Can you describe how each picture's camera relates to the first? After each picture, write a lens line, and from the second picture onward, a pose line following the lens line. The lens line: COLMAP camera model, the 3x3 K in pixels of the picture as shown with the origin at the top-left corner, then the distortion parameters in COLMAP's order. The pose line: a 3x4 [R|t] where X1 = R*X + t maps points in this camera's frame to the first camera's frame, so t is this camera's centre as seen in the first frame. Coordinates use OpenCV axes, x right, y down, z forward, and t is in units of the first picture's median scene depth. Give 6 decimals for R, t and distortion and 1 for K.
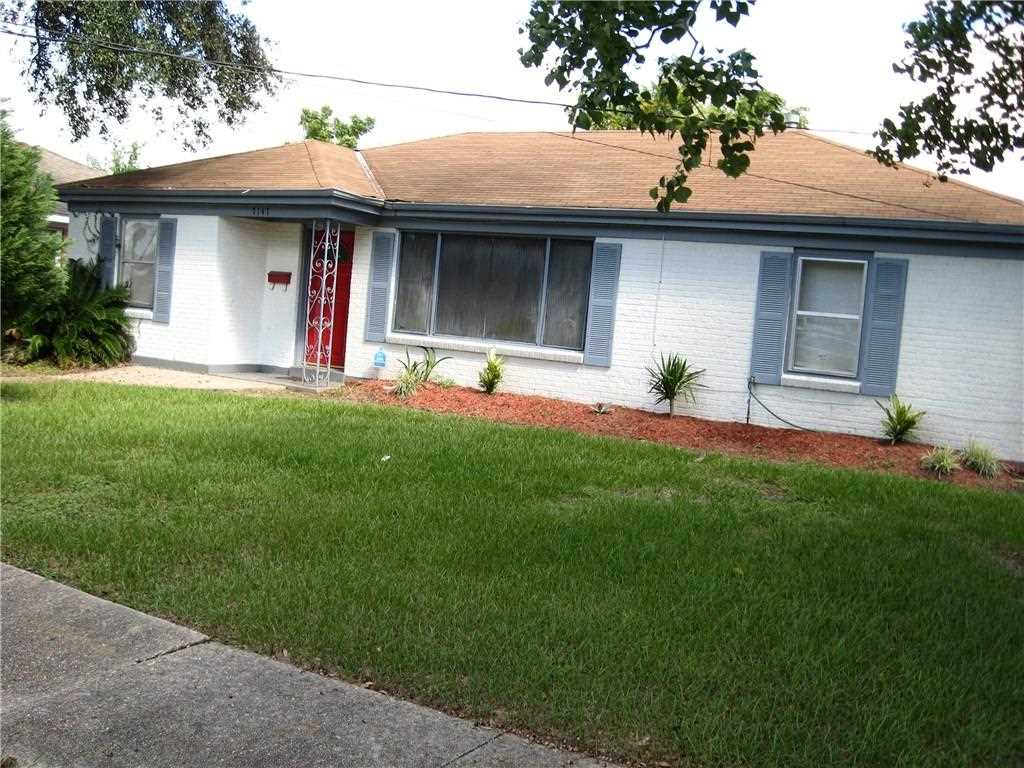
lens RADIAL K [[1072.2, 0, 512.0], [0, 1072.2, 384.0], [0, 0, 1]] dist [-0.130983, 0.006996]
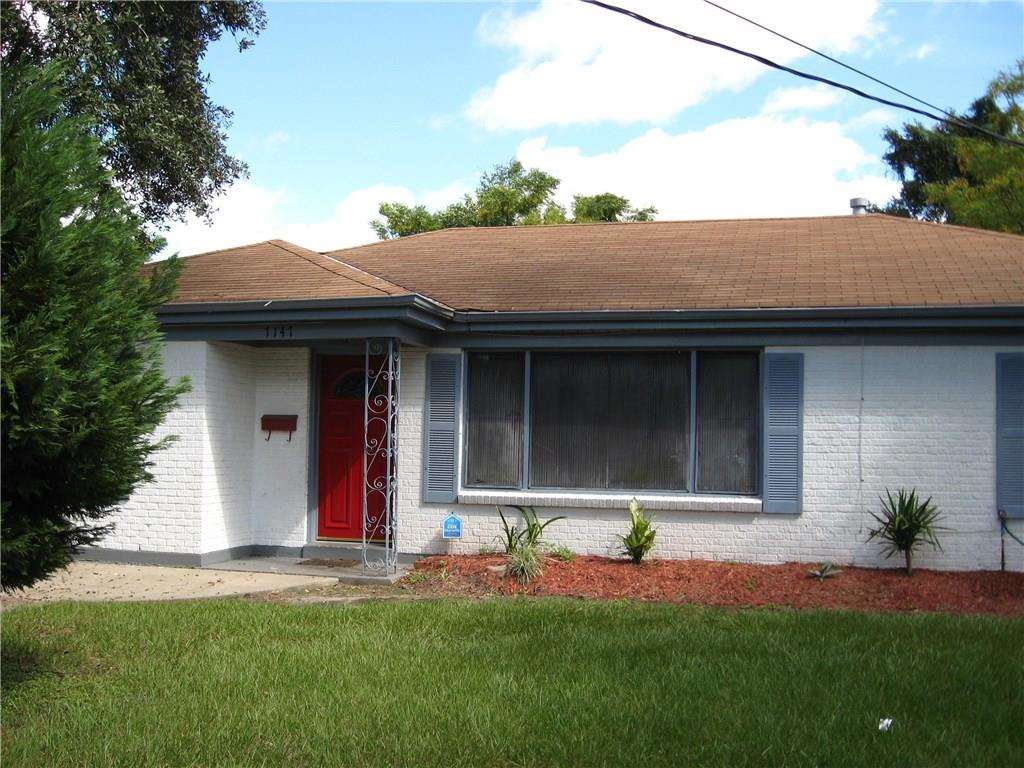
lens RADIAL K [[1072.2, 0, 512.0], [0, 1072.2, 384.0], [0, 0, 1]] dist [-0.130983, 0.006996]
pose [[0.966178, -0.055378, 0.251860, -0.271010], [0.082133, 0.991891, -0.096983, -0.047266], [-0.244447, 0.114389, 0.962892, 0.286245]]
